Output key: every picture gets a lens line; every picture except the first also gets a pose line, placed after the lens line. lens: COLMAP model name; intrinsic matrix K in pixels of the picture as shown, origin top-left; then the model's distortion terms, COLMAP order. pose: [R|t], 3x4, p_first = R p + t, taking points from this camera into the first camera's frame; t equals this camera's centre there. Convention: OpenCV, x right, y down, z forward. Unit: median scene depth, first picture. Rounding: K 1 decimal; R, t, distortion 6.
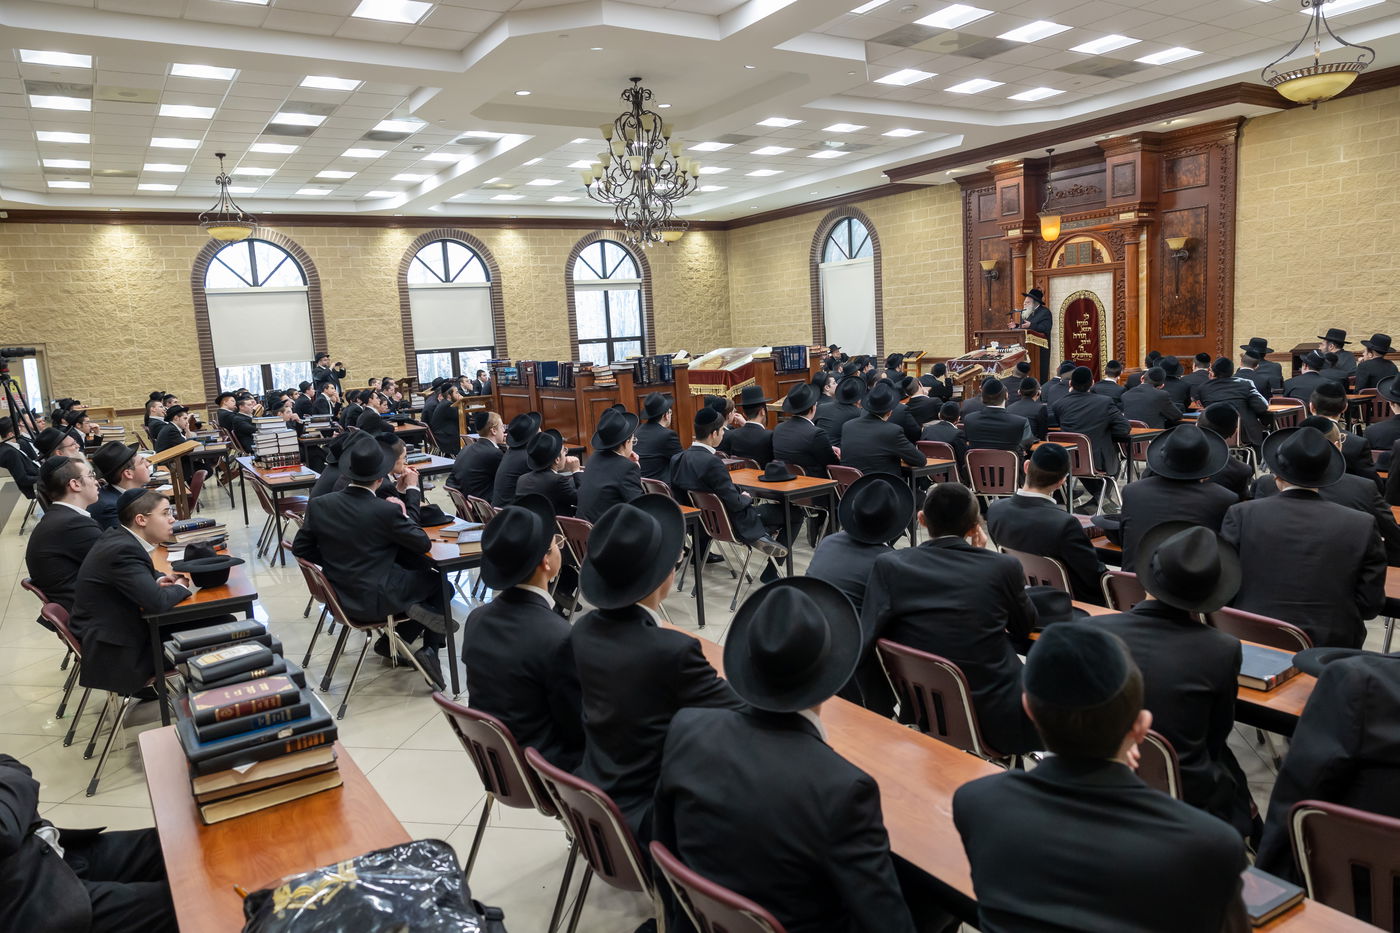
lens RADIAL K [[936.6, 0, 681.1], [0, 936.6, 464.4], [0, 0, 1]] dist [0.002135, 0.004078]
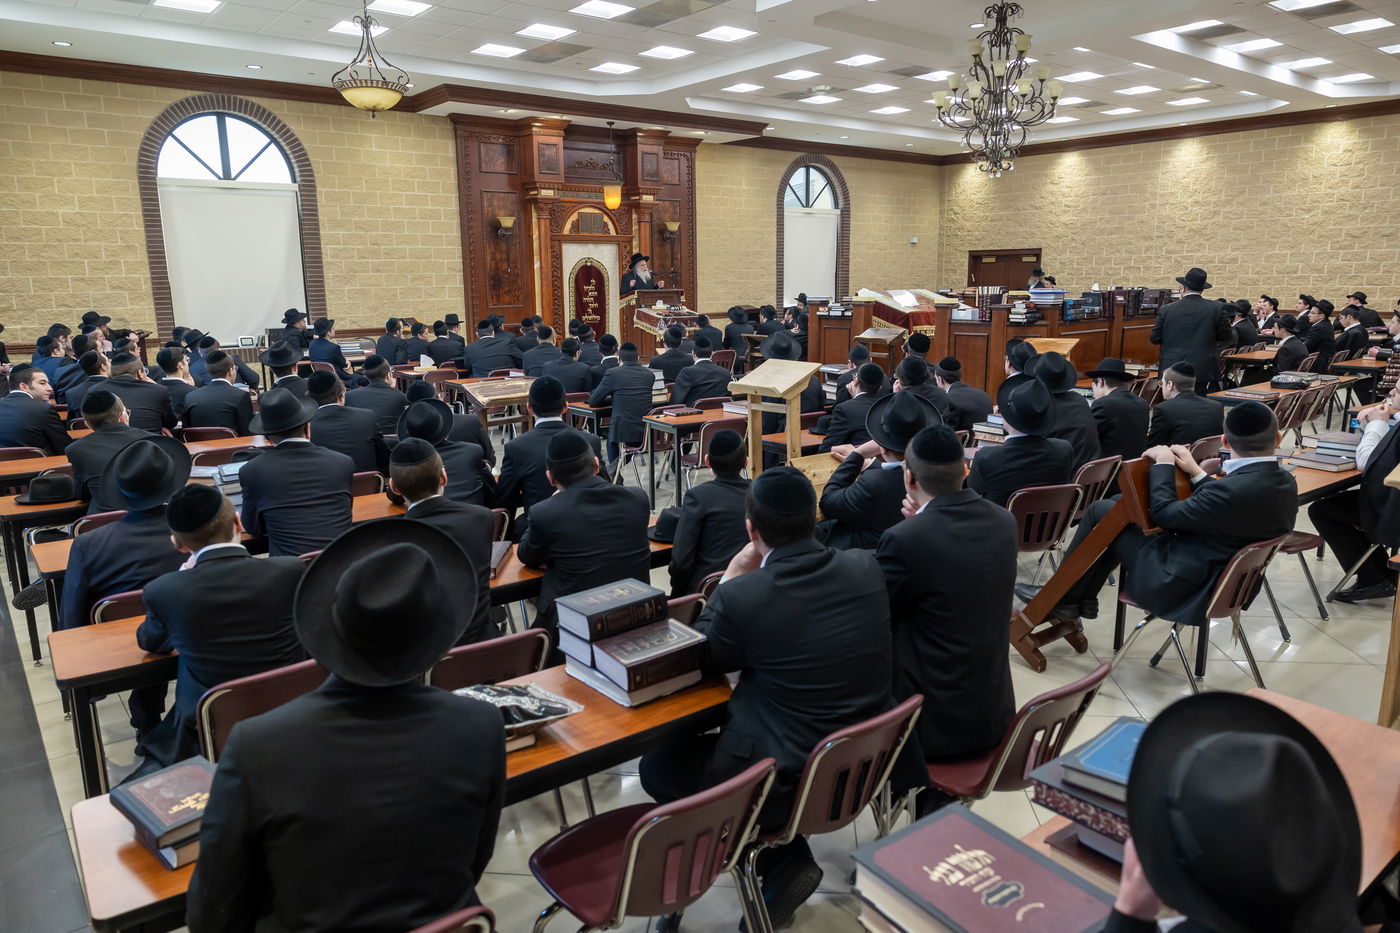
lens RADIAL K [[936.6, 0, 681.1], [0, 936.6, 464.4], [0, 0, 1]] dist [0.002135, 0.004078]
pose [[-0.108315, -0.137321, 0.984587, -0.674689], [0.156291, 0.975745, 0.153281, -0.099763], [-0.981754, 0.170485, -0.084226, 1.008662]]
